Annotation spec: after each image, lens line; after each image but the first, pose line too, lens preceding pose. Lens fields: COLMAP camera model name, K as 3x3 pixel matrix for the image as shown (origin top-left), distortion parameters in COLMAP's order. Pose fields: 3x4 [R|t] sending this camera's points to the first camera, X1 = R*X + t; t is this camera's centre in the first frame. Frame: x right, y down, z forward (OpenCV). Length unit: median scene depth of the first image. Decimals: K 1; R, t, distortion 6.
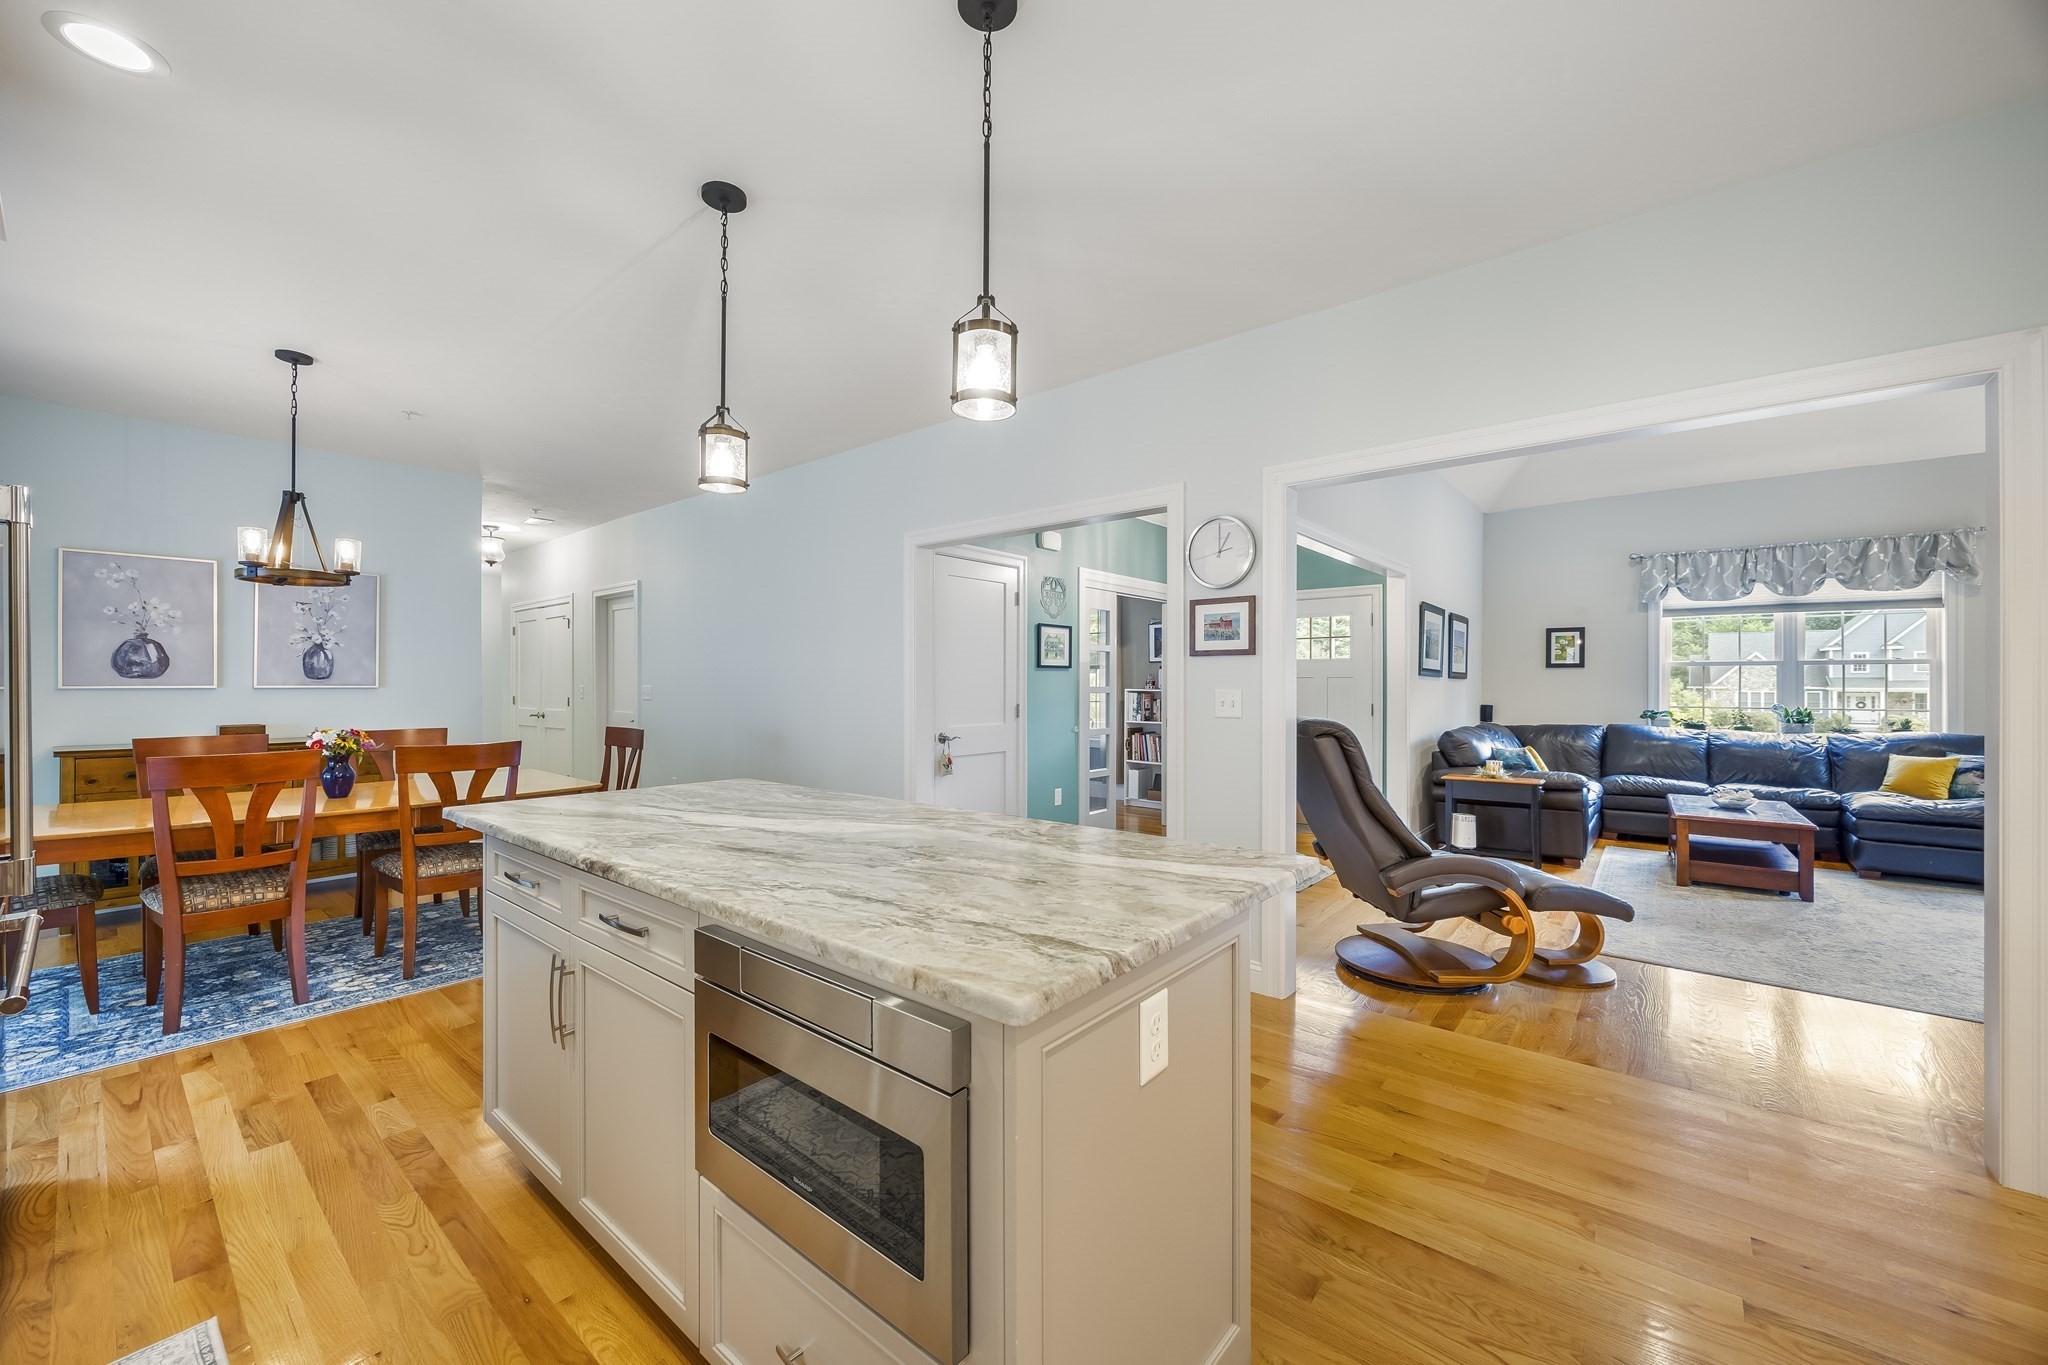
lens RADIAL K [[788.0, 0, 1020.0], [0, 788.0, 684.5], [0, 0, 1]] dist [-0.002885, -0.000419]
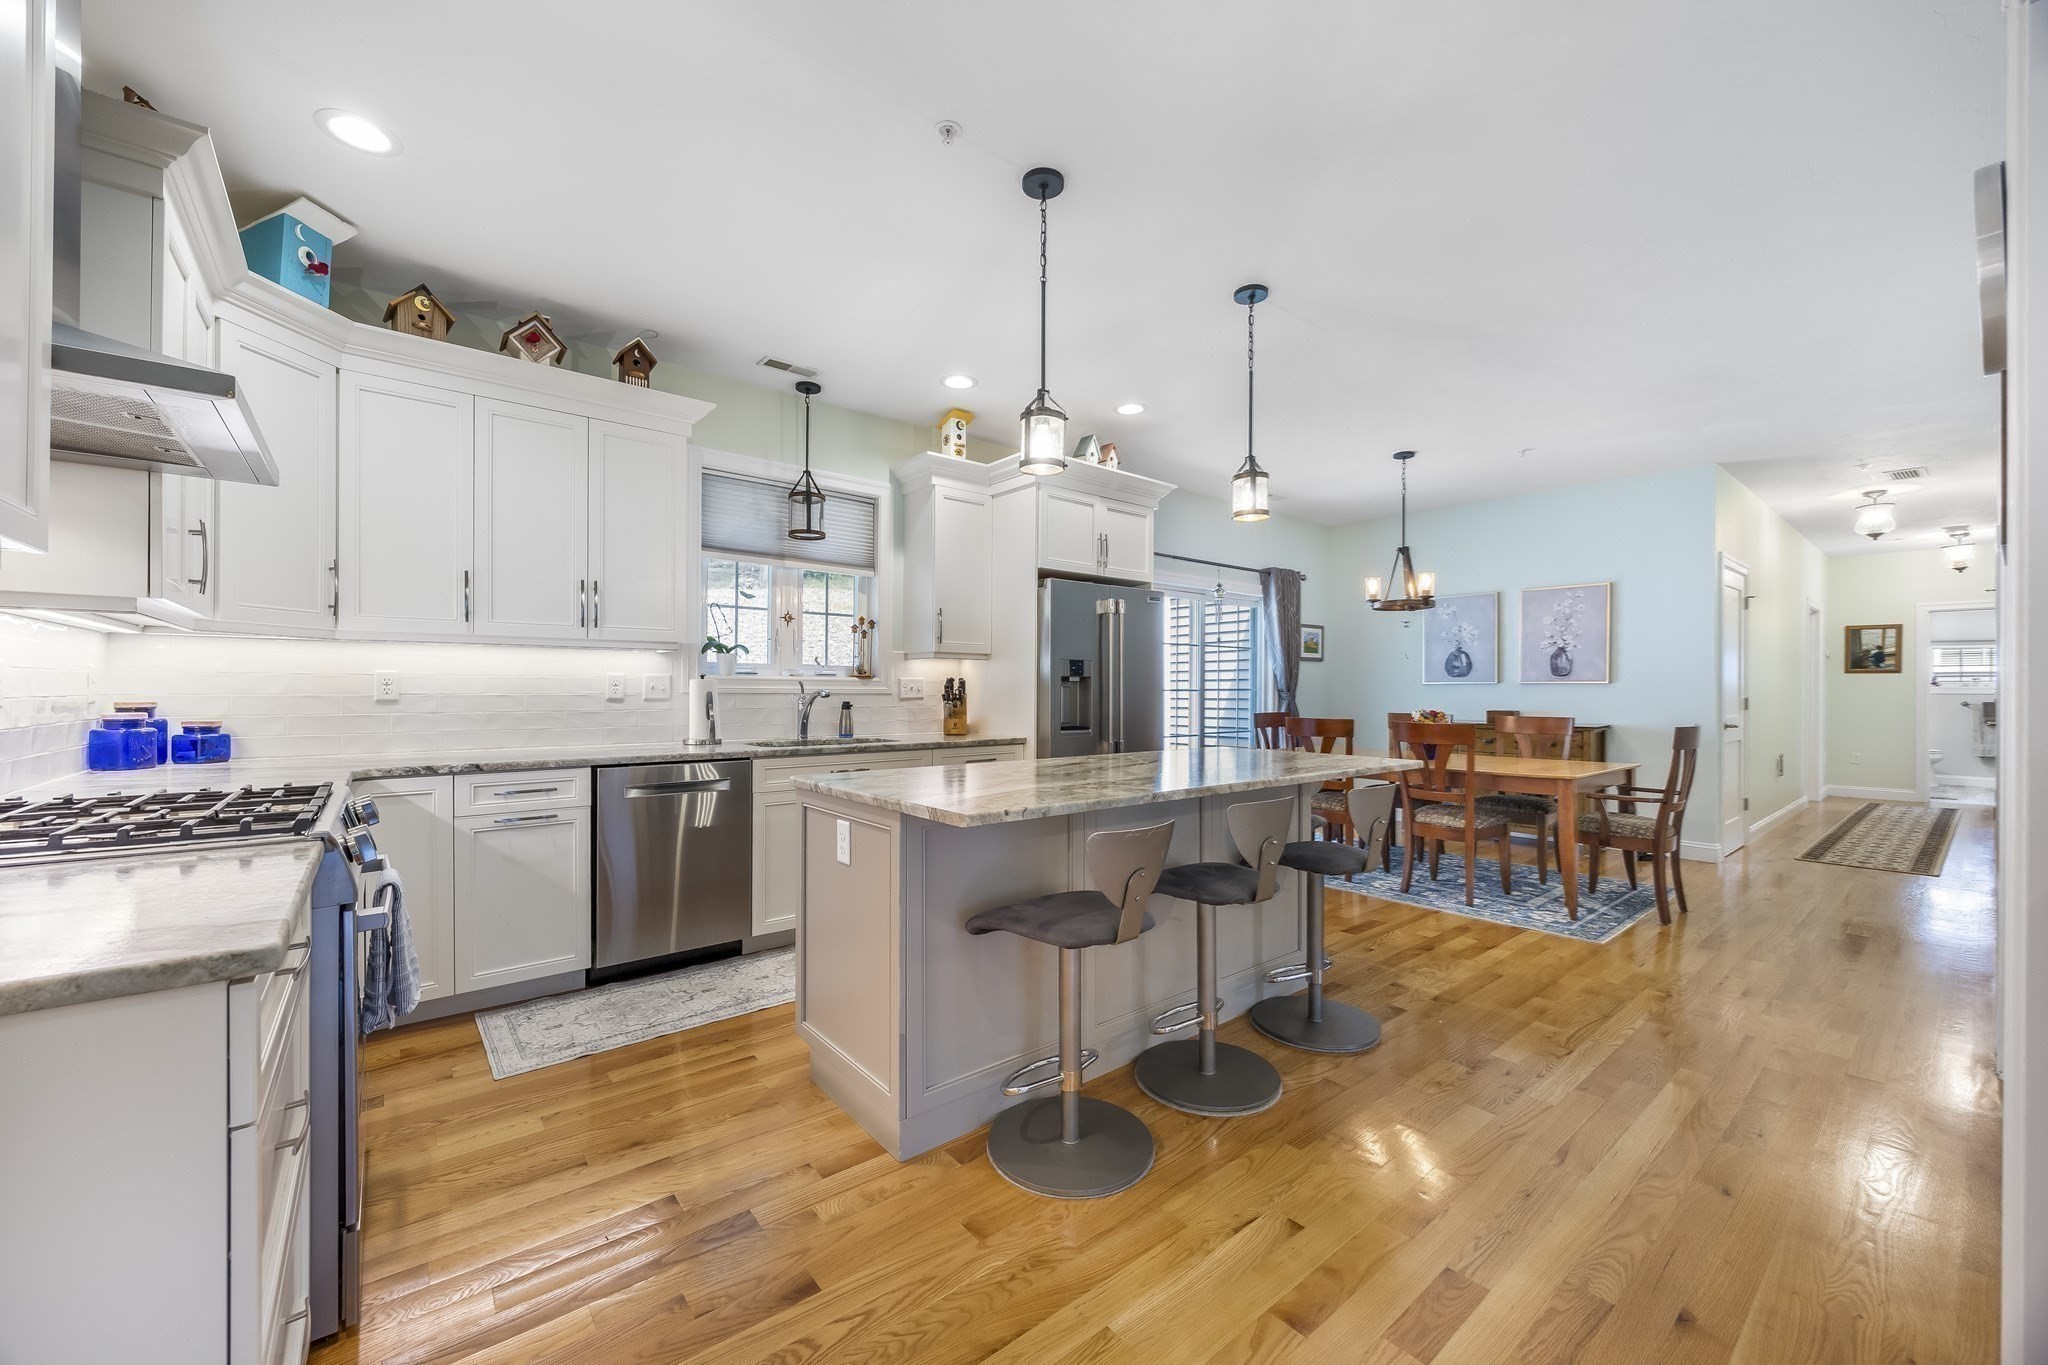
lens RADIAL K [[785.4, 0, 1027.5], [0, 785.4, 688.7], [0, 0, 1]] dist [-0.012742, -0.000145]
pose [[-0.191510, -0.001923, -0.981489, 0.384918], [-0.003703, 0.999992, -0.001236, 0.014295], [0.981484, 0.003398, -0.191516, 0.354032]]
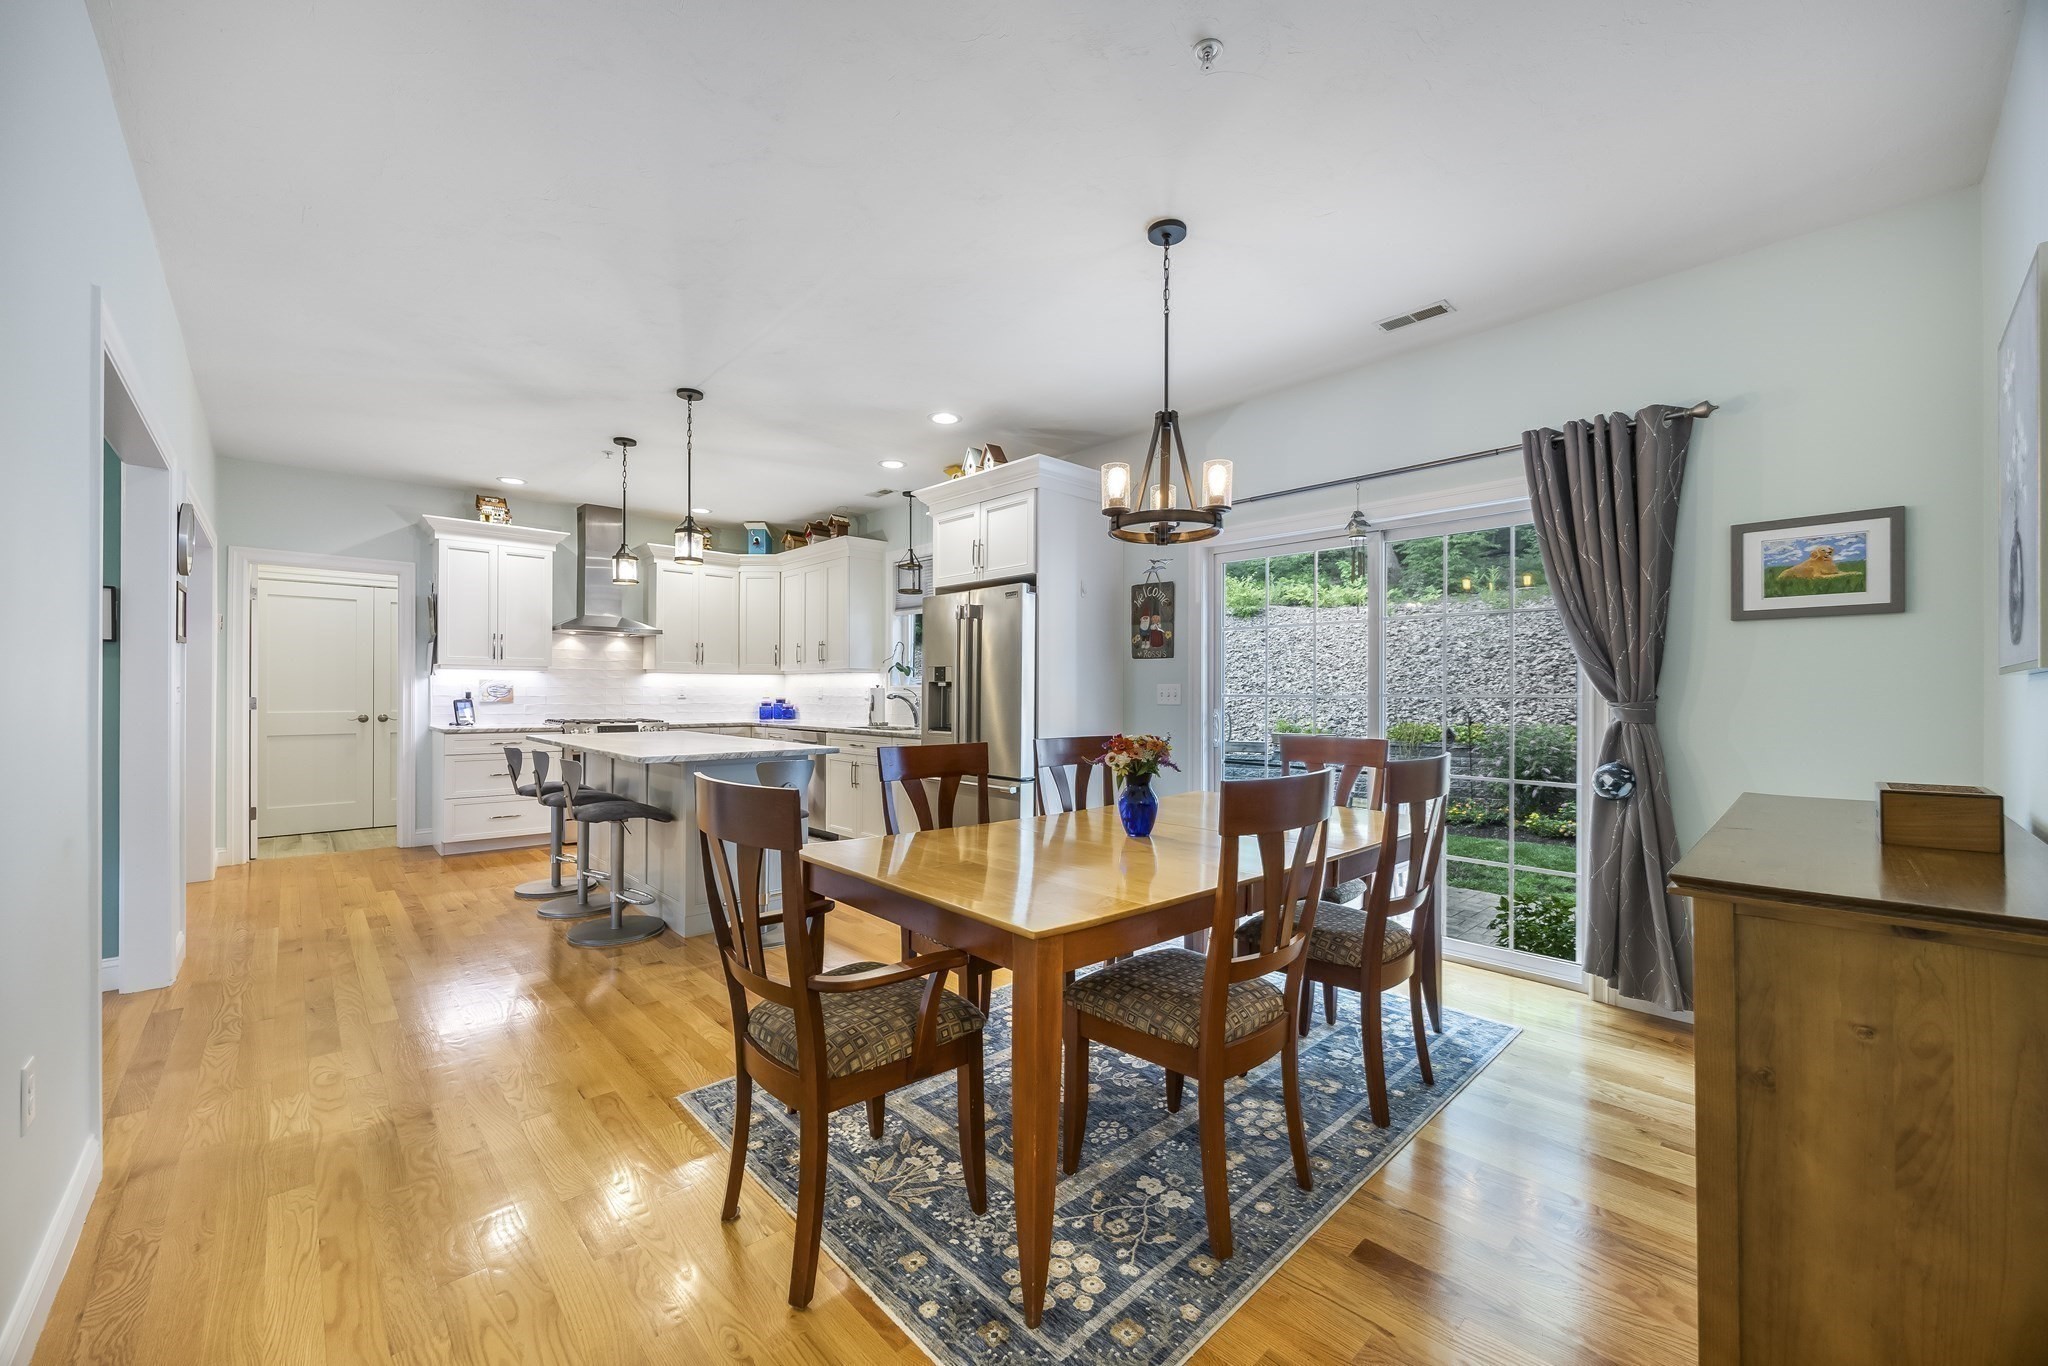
lens RADIAL K [[785.4, 0, 1027.5], [0, 785.4, 689.2], [0, 0, 1]] dist [-0.012742, -0.000145]
pose [[-0.992097, -0.004235, 0.125403, -0.530306], [-0.004717, 0.999983, -0.003548, 0.011625], [-0.125386, -0.004112, -0.992100, 1.042894]]
